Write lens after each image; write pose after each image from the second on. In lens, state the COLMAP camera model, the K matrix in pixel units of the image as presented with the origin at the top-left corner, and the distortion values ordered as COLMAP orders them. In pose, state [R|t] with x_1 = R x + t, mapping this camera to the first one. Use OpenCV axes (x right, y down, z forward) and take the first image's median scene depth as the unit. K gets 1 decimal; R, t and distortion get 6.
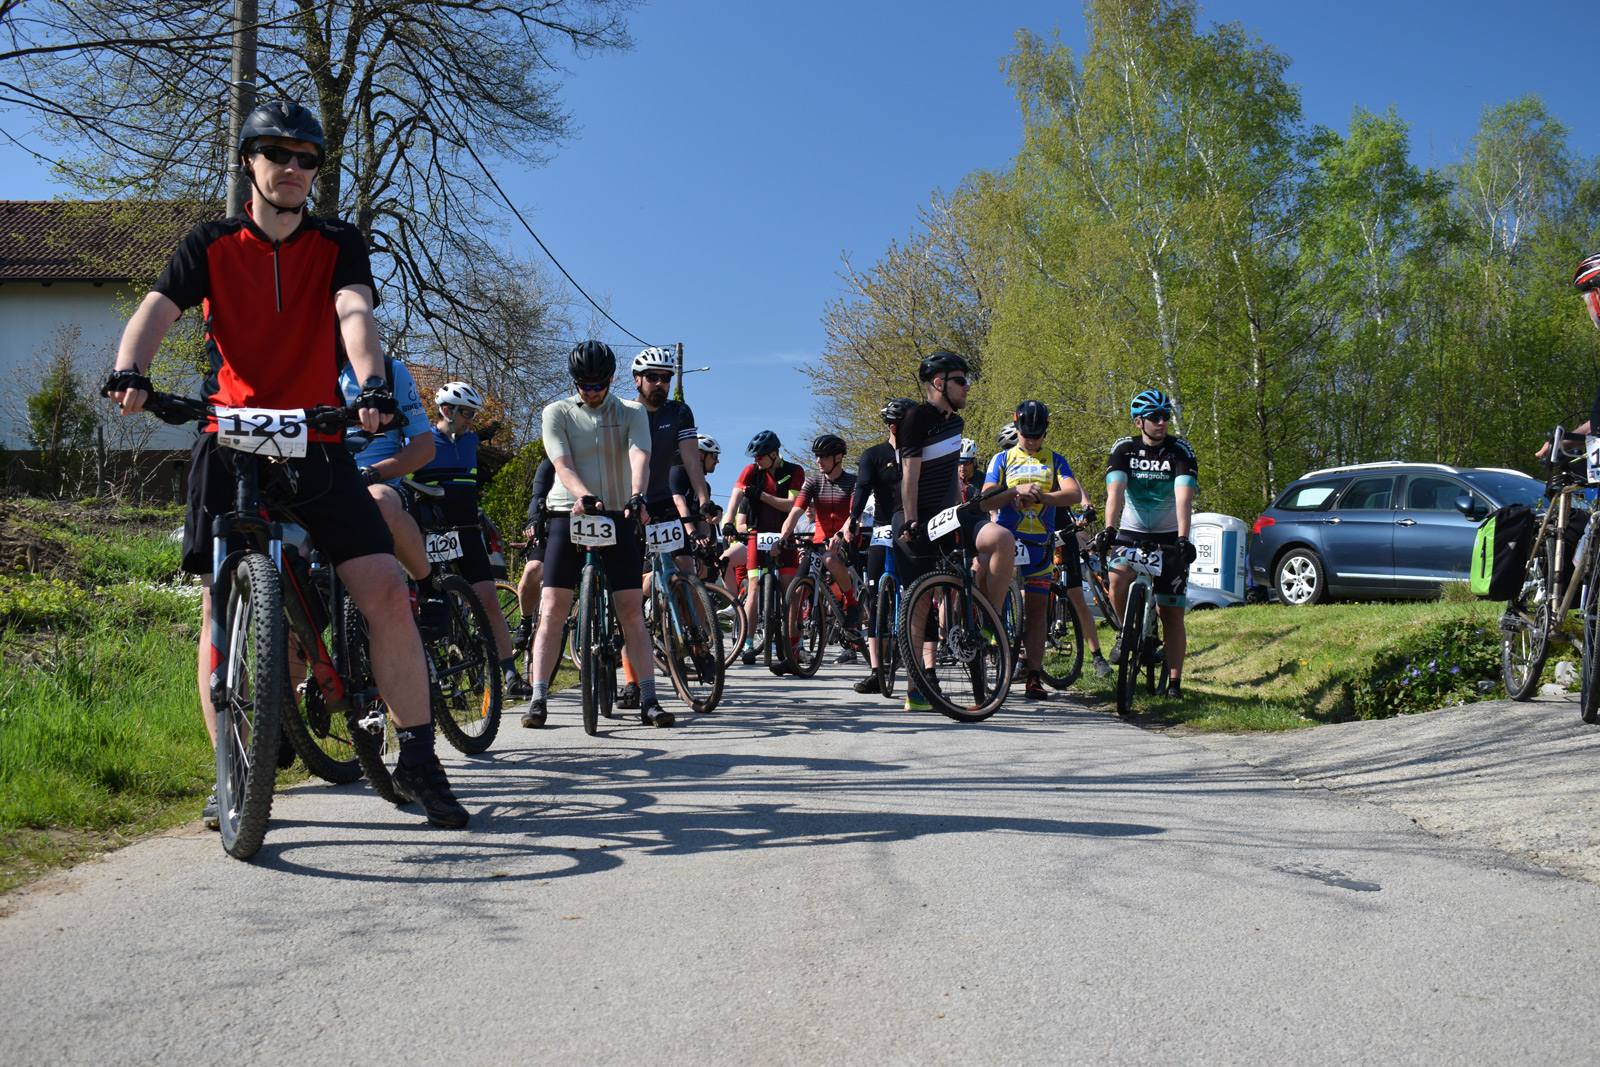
lens RADIAL K [[1796.0, 0, 800.0], [0, 1796.0, 533.5], [0, 0, 1]] dist [-0.026636, -0.014569]
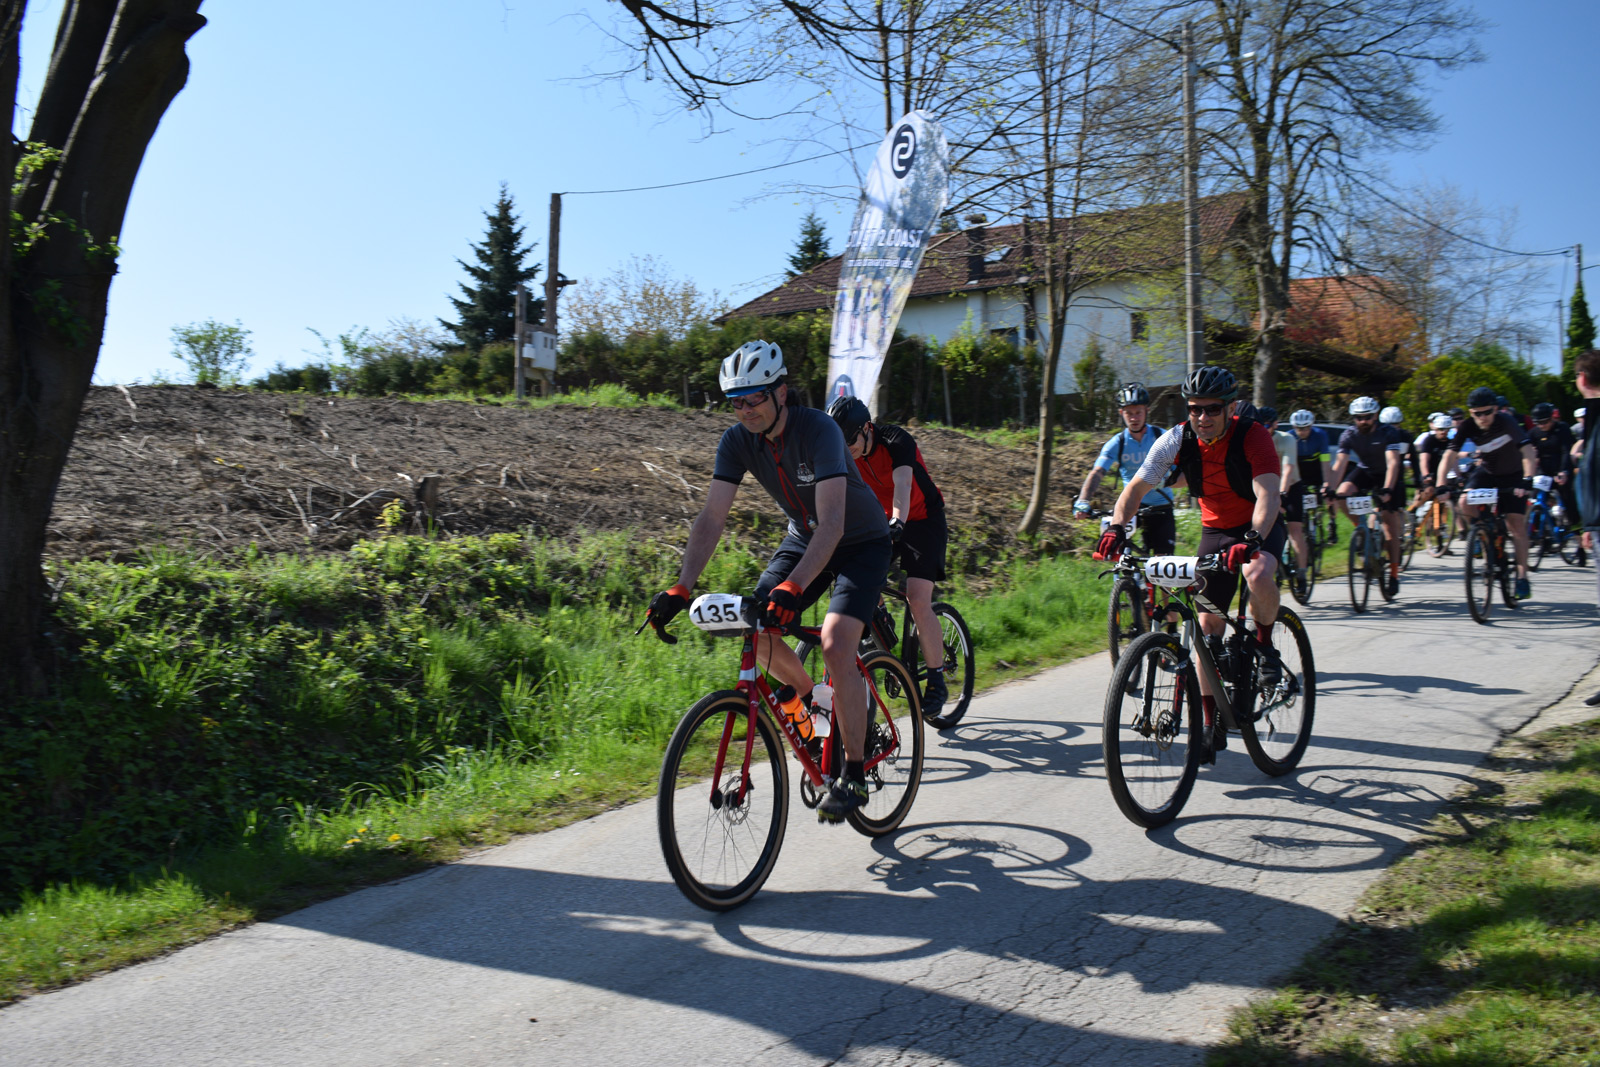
lens RADIAL K [[1547.8, 0, 800.0], [0, 1547.8, 533.5], [0, 0, 1]] dist [-0.024731, 0.000315]
pose [[0.838058, -0.024930, -0.545011, 0.087961], [0.071801, 0.995307, 0.064880, -0.033969], [0.540836, -0.093506, 0.835915, -0.241536]]
